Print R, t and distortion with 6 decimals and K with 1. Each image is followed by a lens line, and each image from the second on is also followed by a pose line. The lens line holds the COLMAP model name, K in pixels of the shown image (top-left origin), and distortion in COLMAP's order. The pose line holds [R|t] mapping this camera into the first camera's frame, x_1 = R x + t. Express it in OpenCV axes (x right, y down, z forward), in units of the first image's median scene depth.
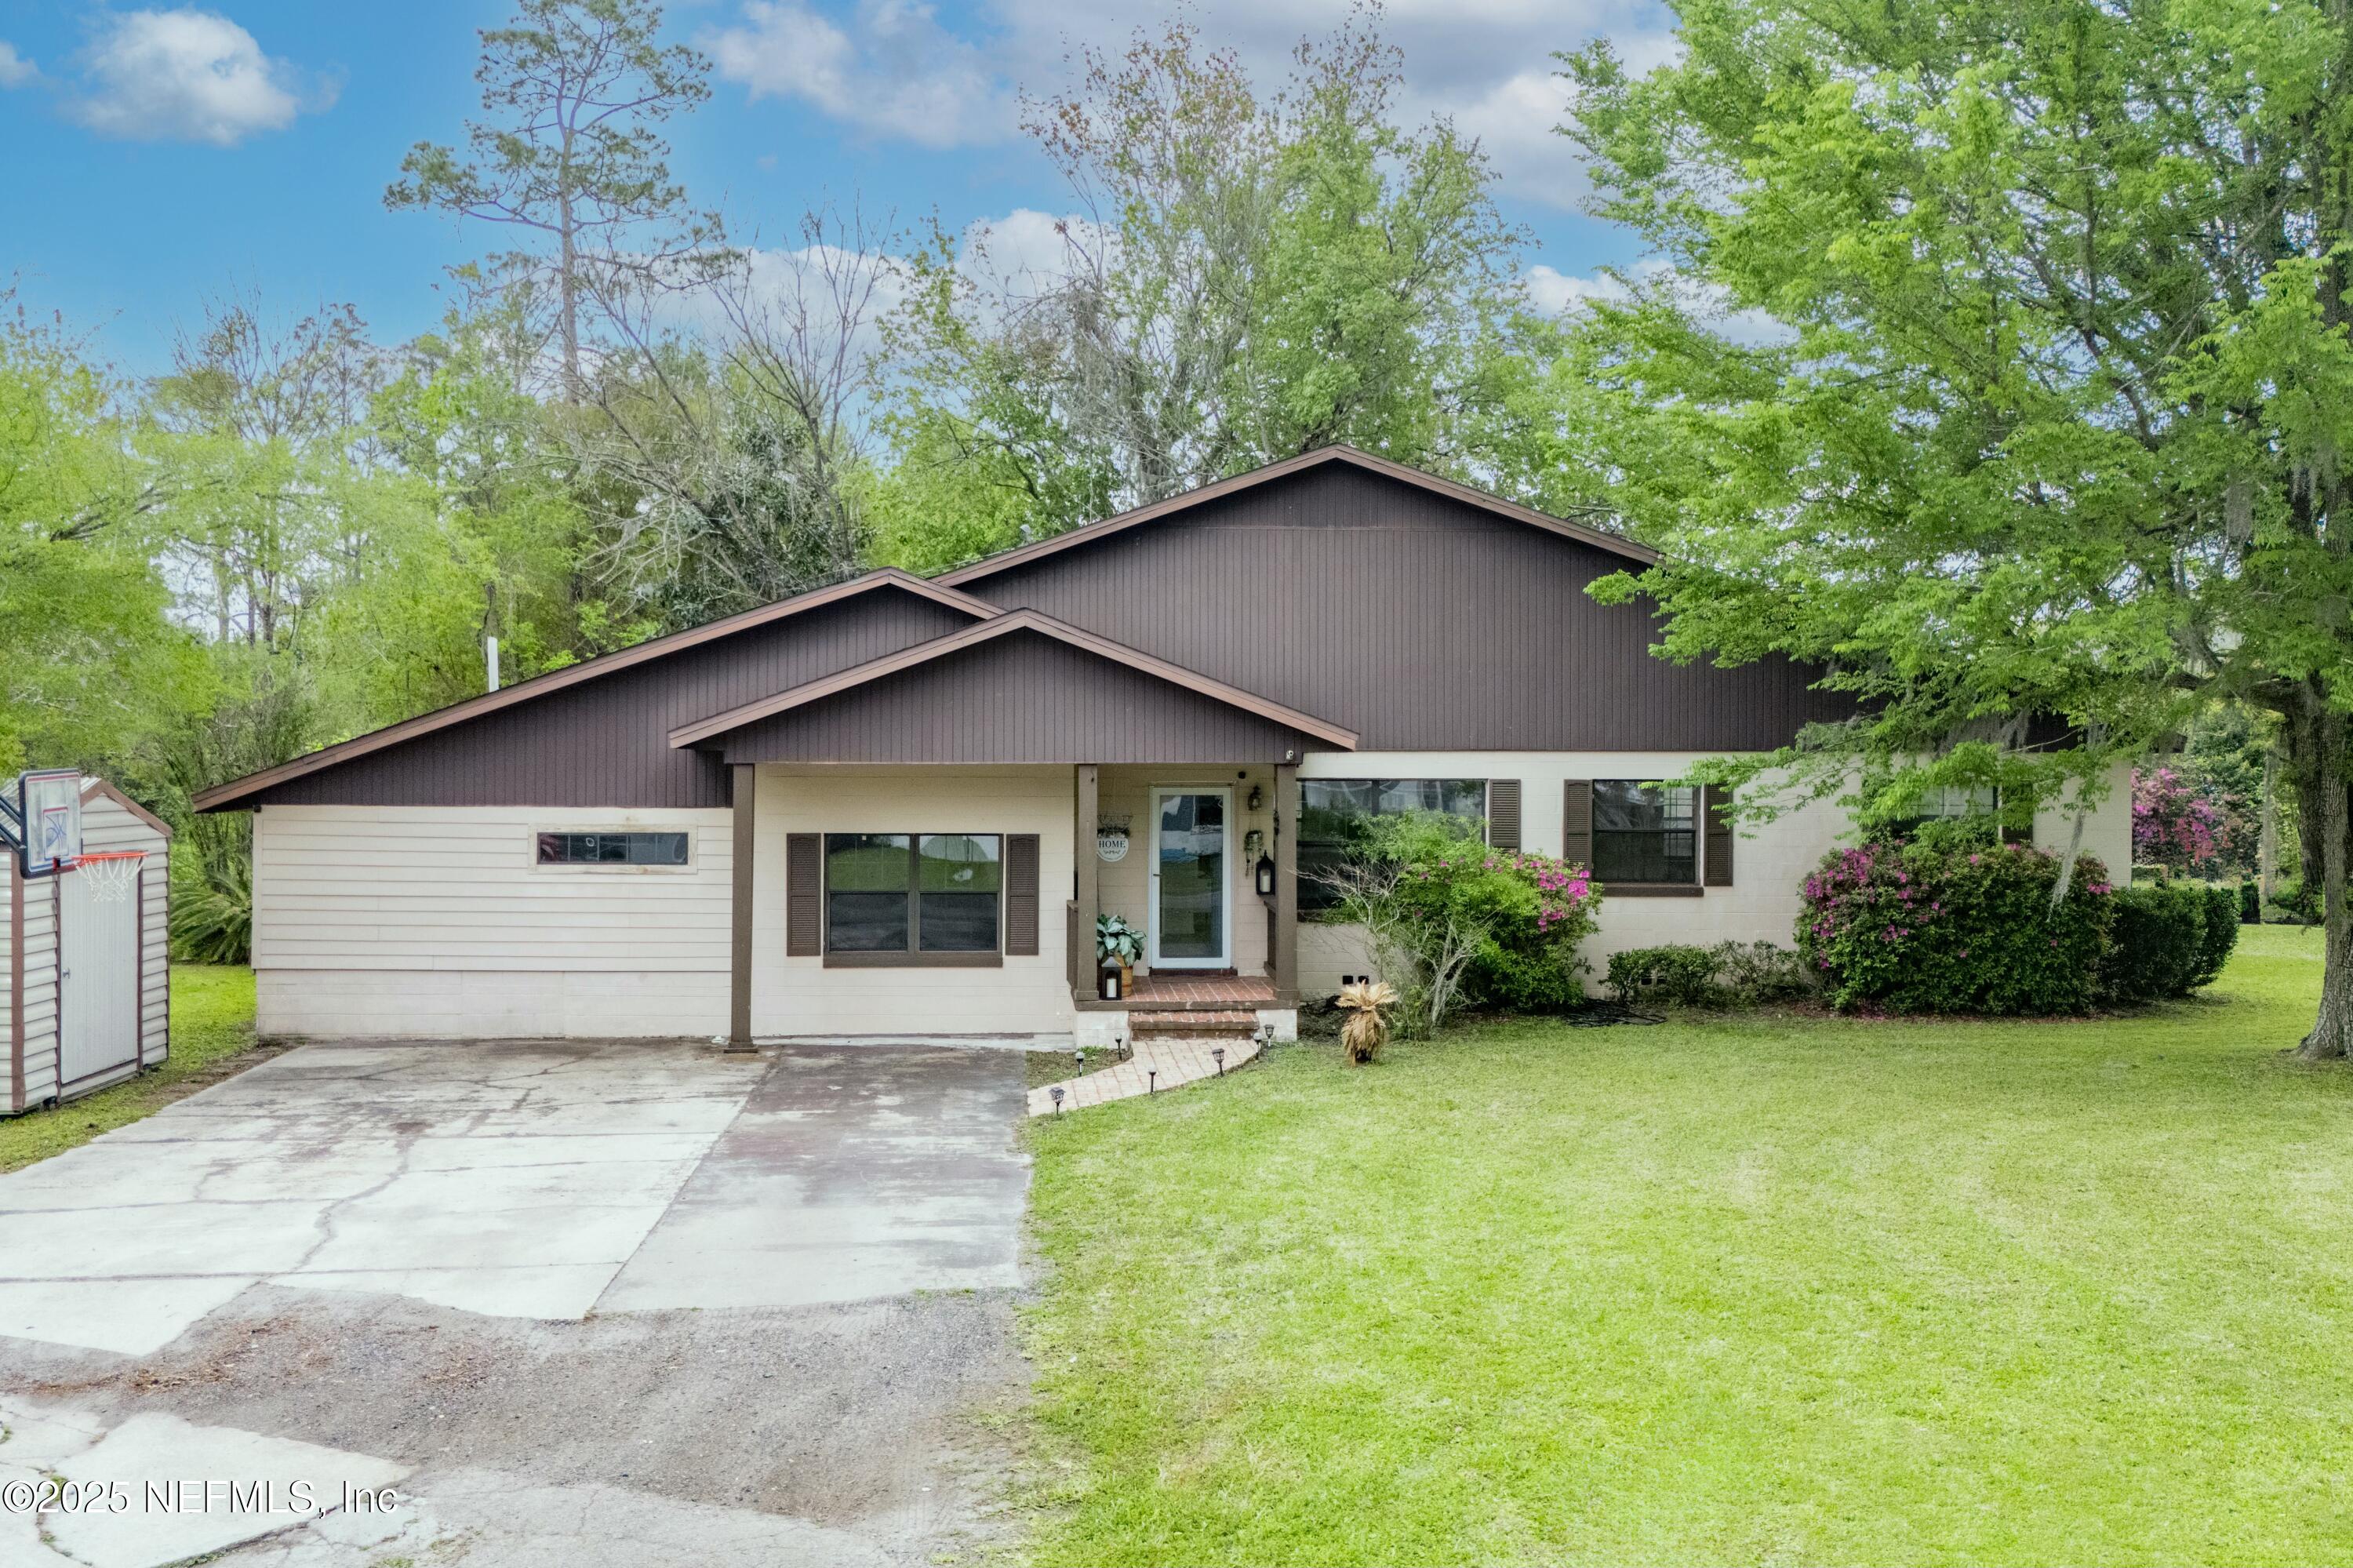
lens RADIAL K [[2115.6, 0, 1162.4], [0, 2115.6, 756.2], [0, 0, 1]] dist [0.059199, -0.027106]
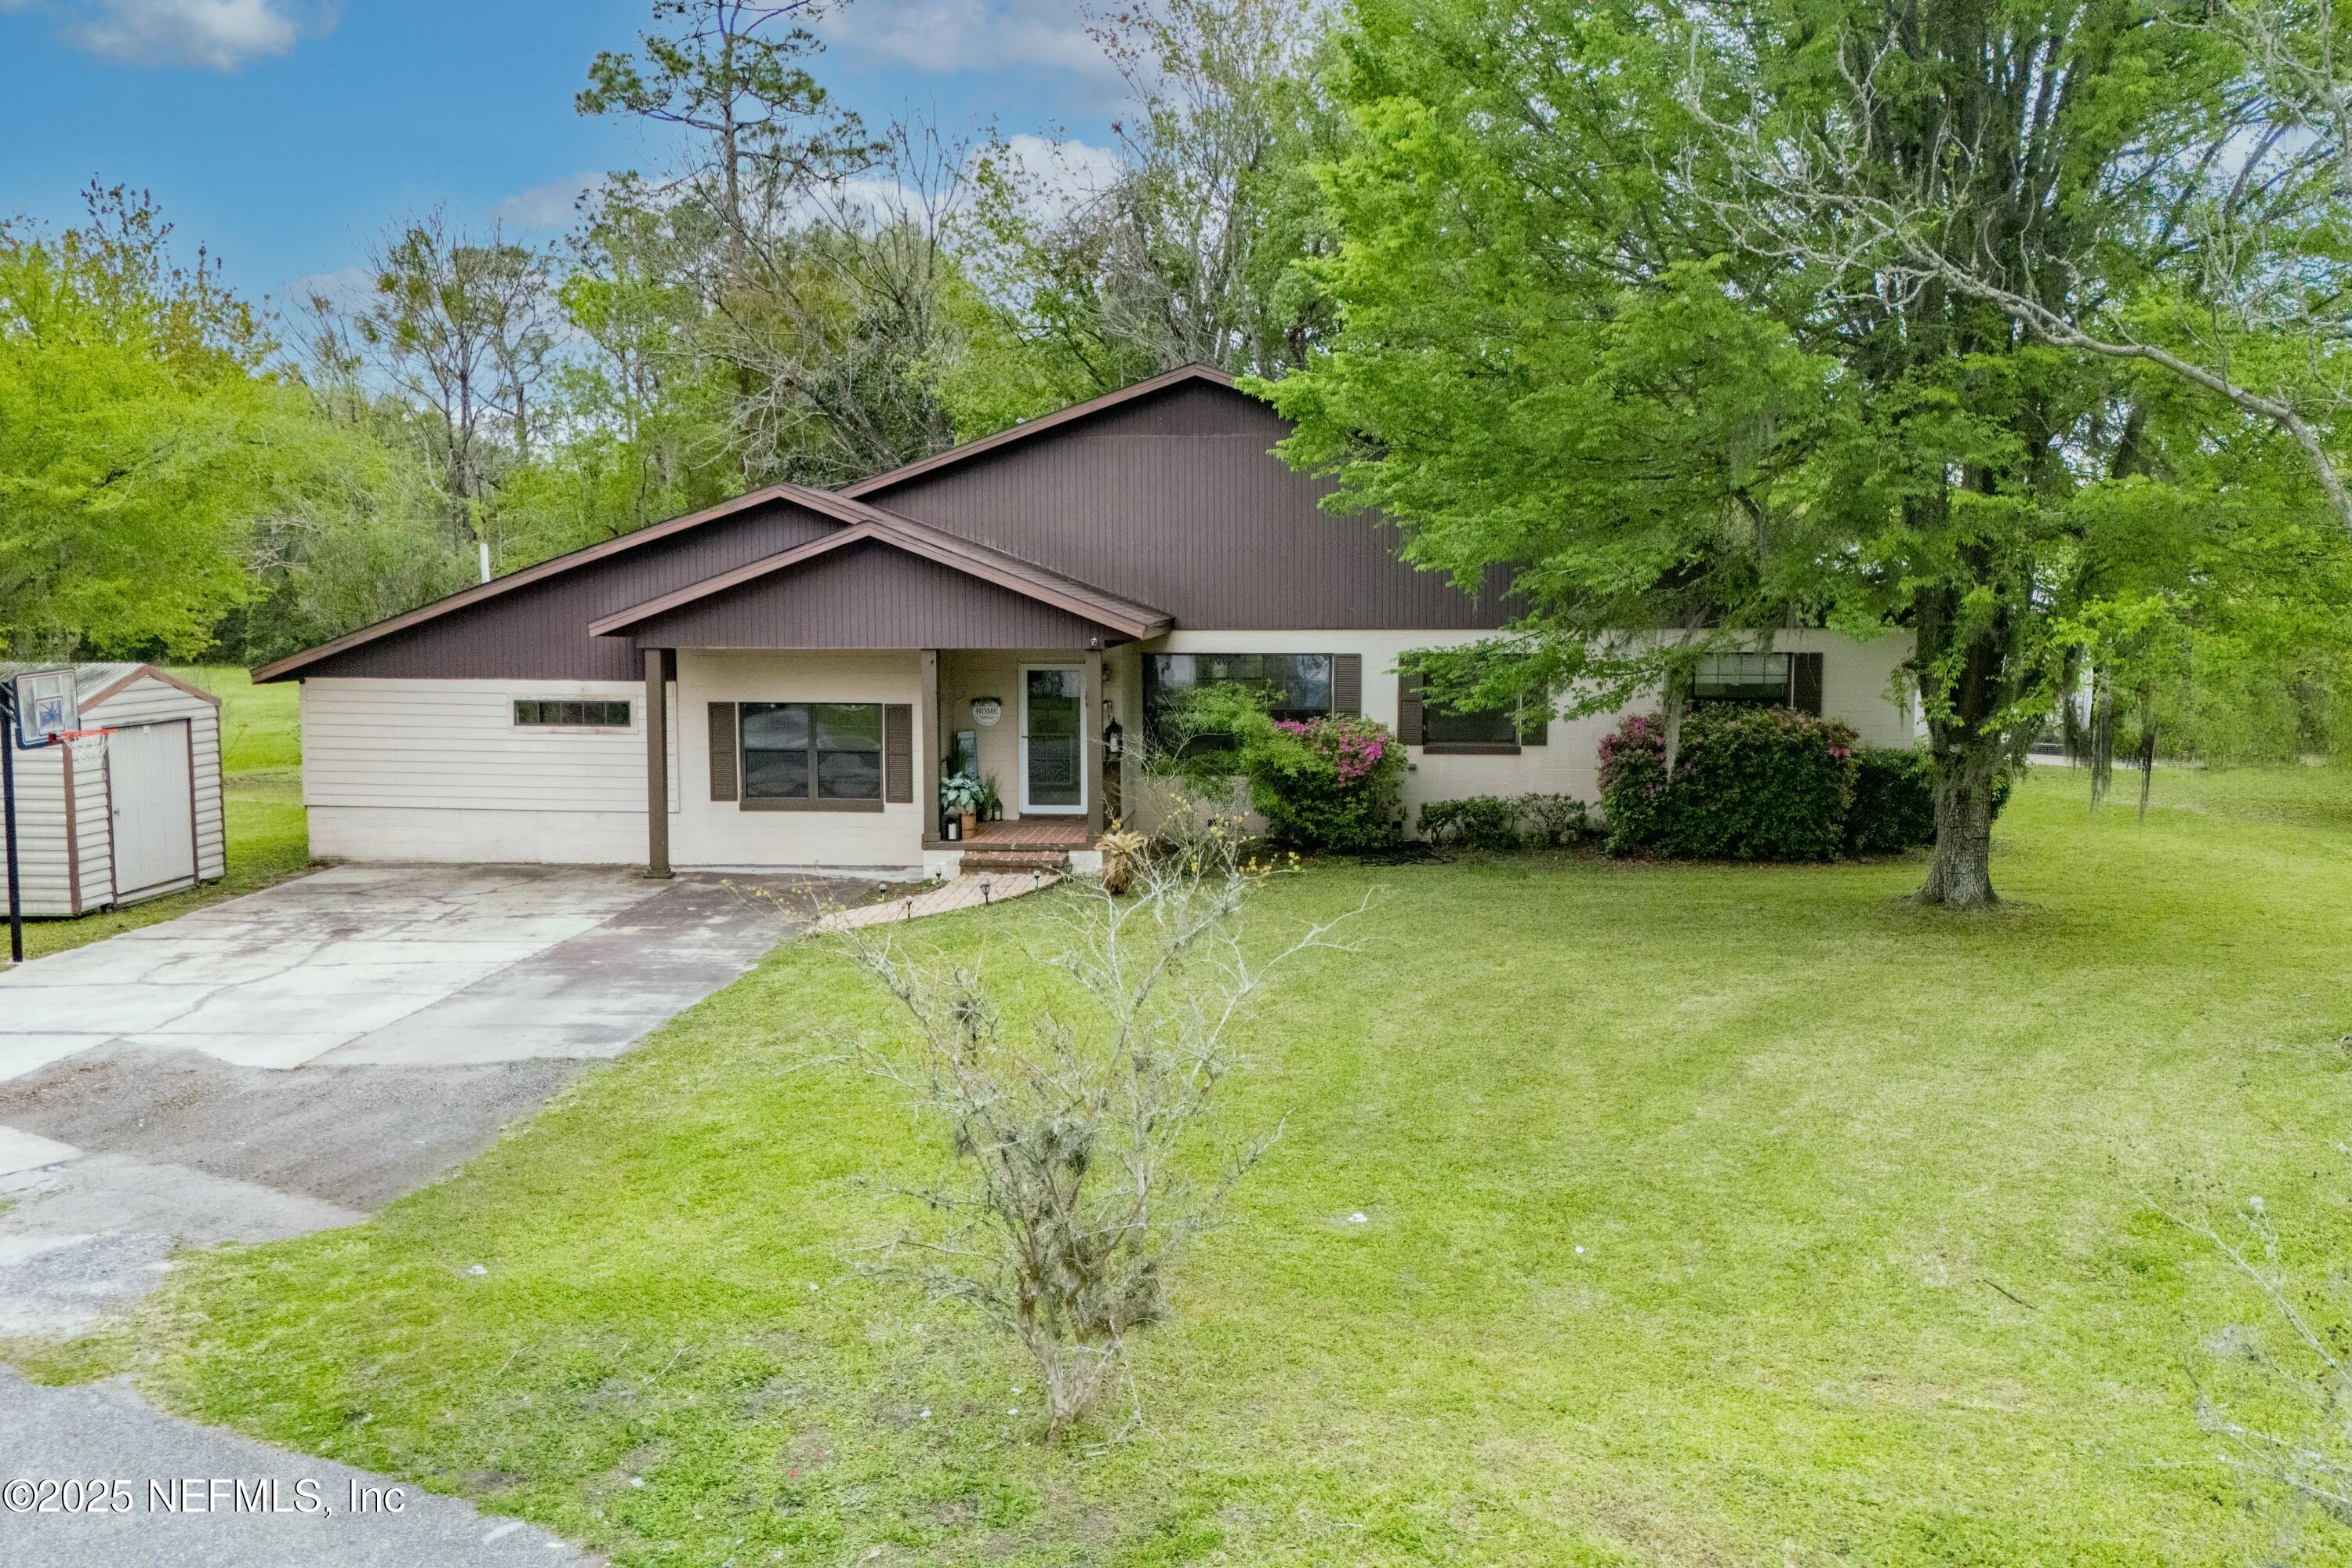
lens RADIAL K [[2069.7, 0, 1208.8], [0, 2069.7, 773.5], [0, 0, 1]] dist [0.054252, -0.027124]
pose [[0.990939, 0.009689, -0.133964, 0.284859], [0.003026, 0.995531, 0.094389, -0.036745], [0.134279, -0.093939, 0.986481, -0.161161]]
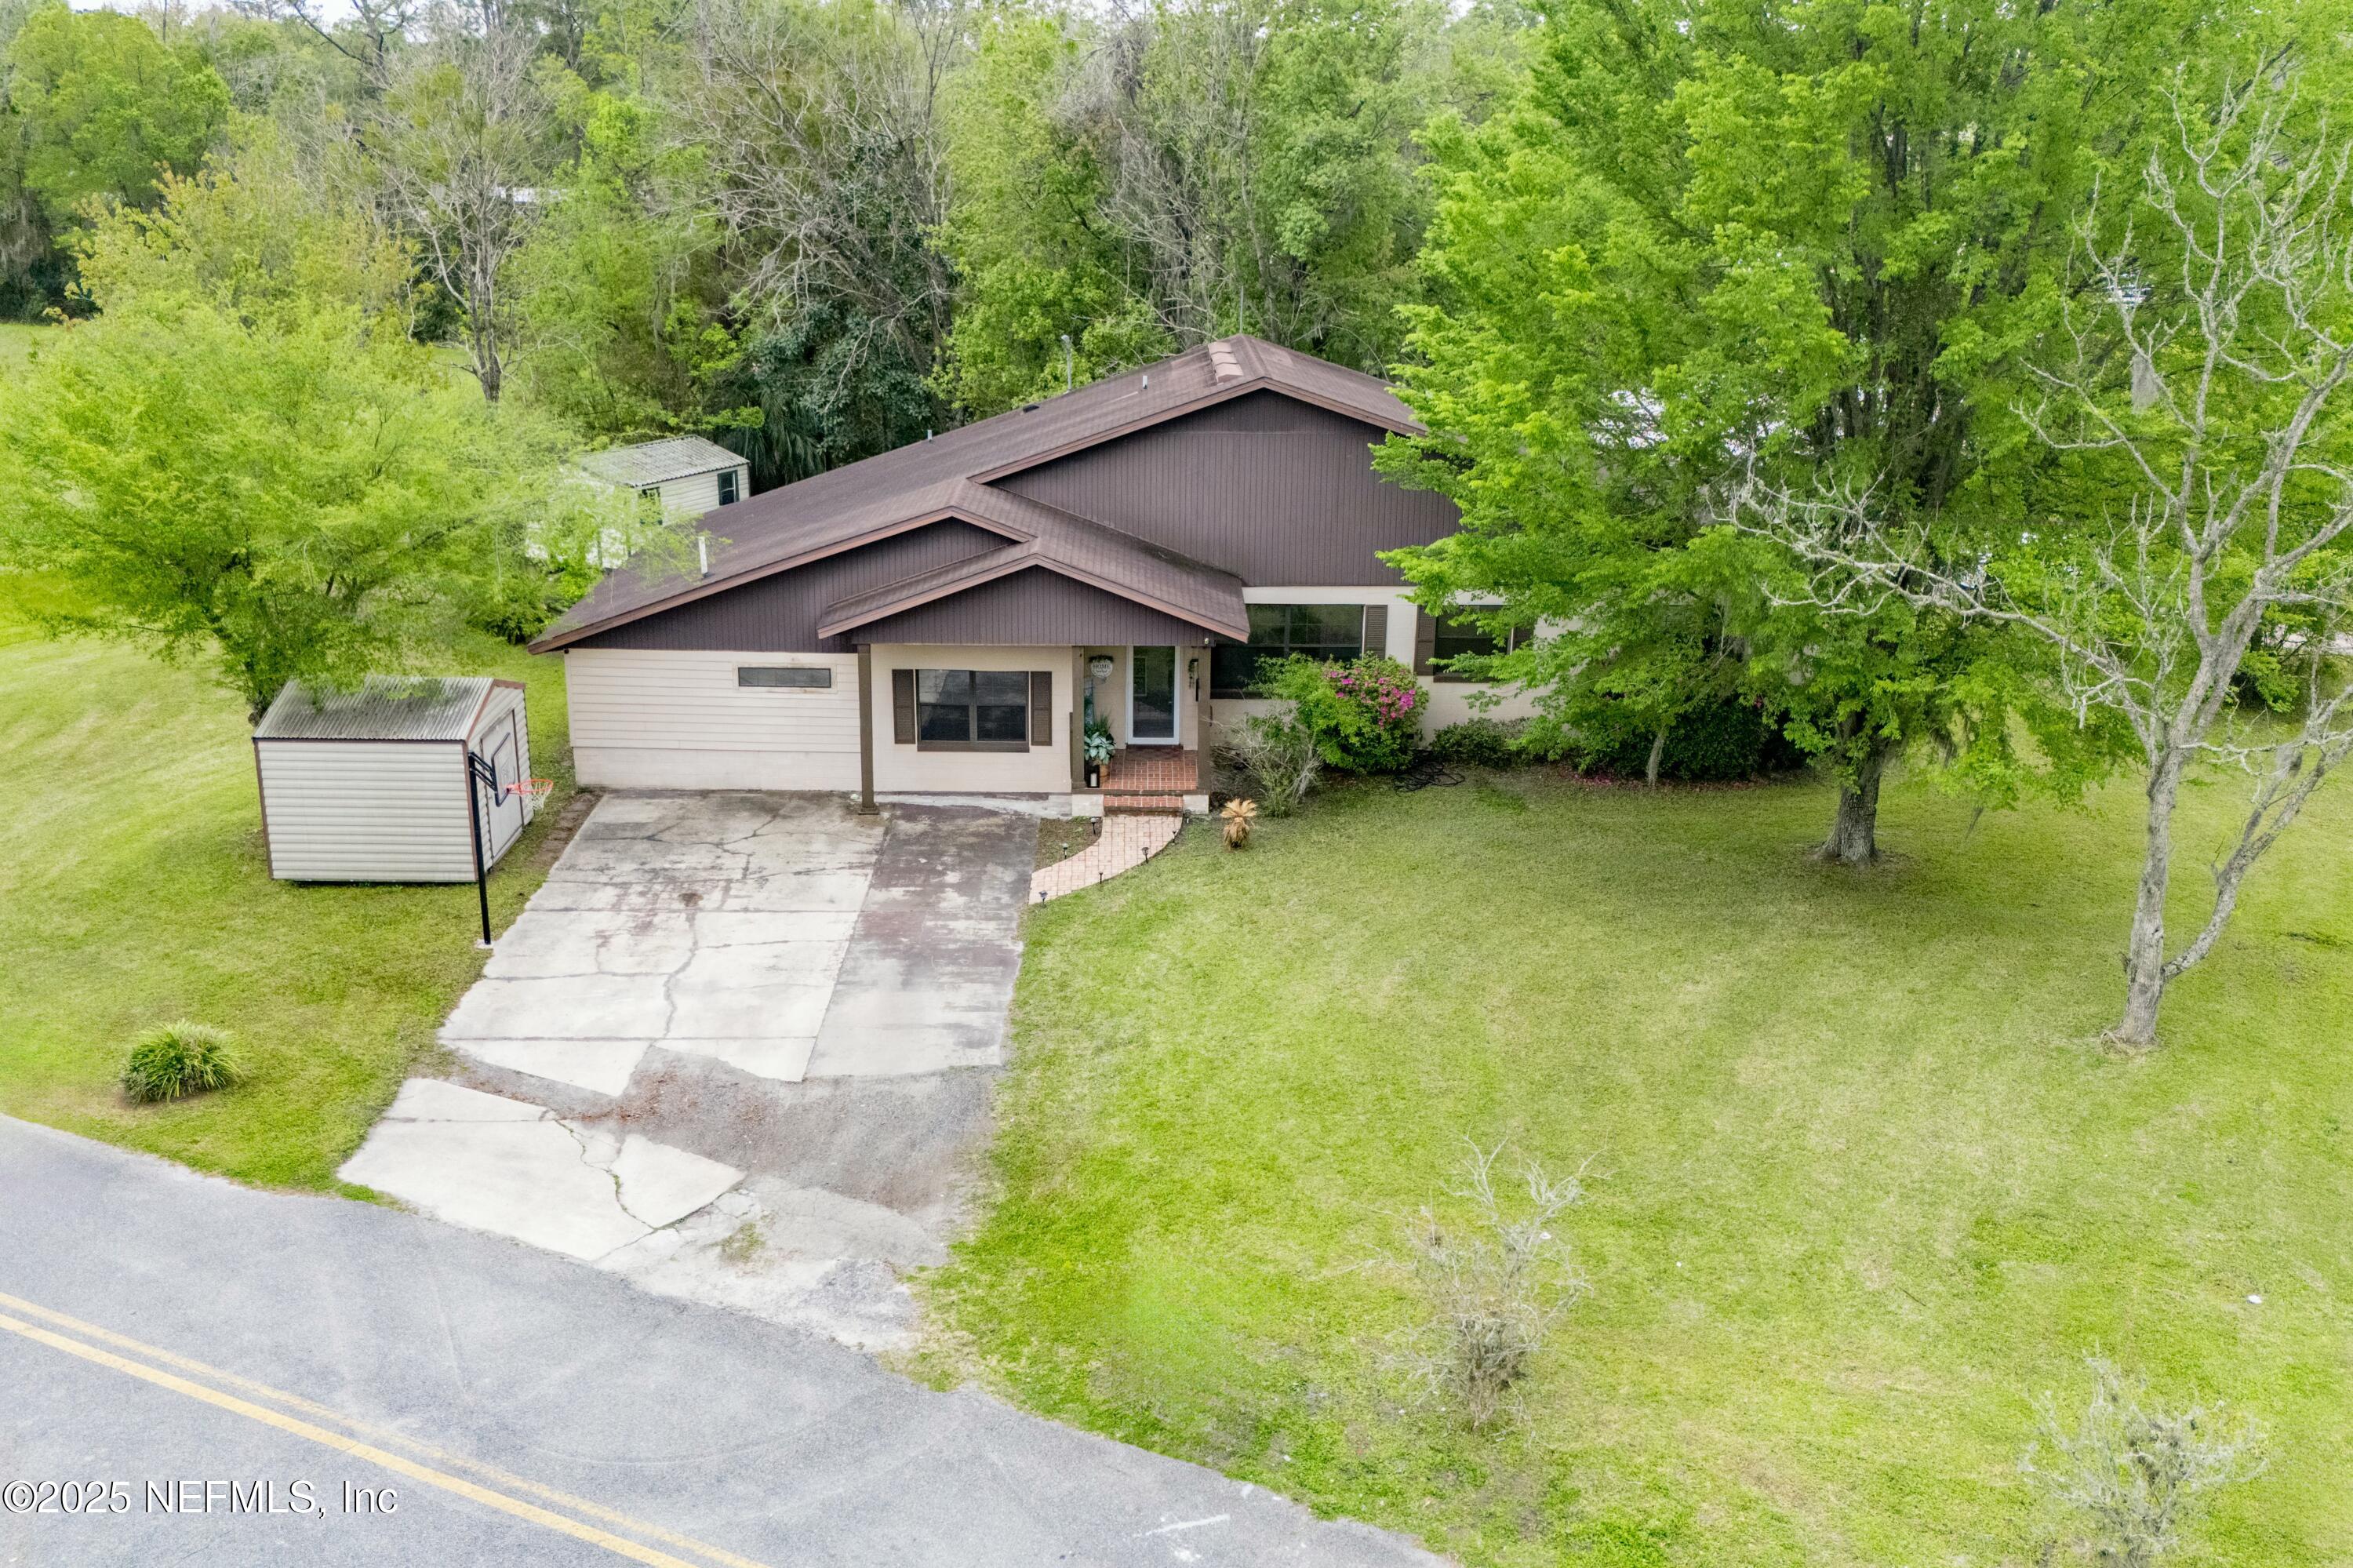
lens RADIAL K [[2112.9, 0, 1126.1], [0, 2112.9, 782.4], [0, 0, 1]] dist [0.124032, -0.270706]
pose [[0.996965, 0.026876, -0.073067, 0.118682], [-0.003277, 0.952177, 0.305529, -0.381576], [0.077785, -0.304362, 0.949375, -0.529570]]
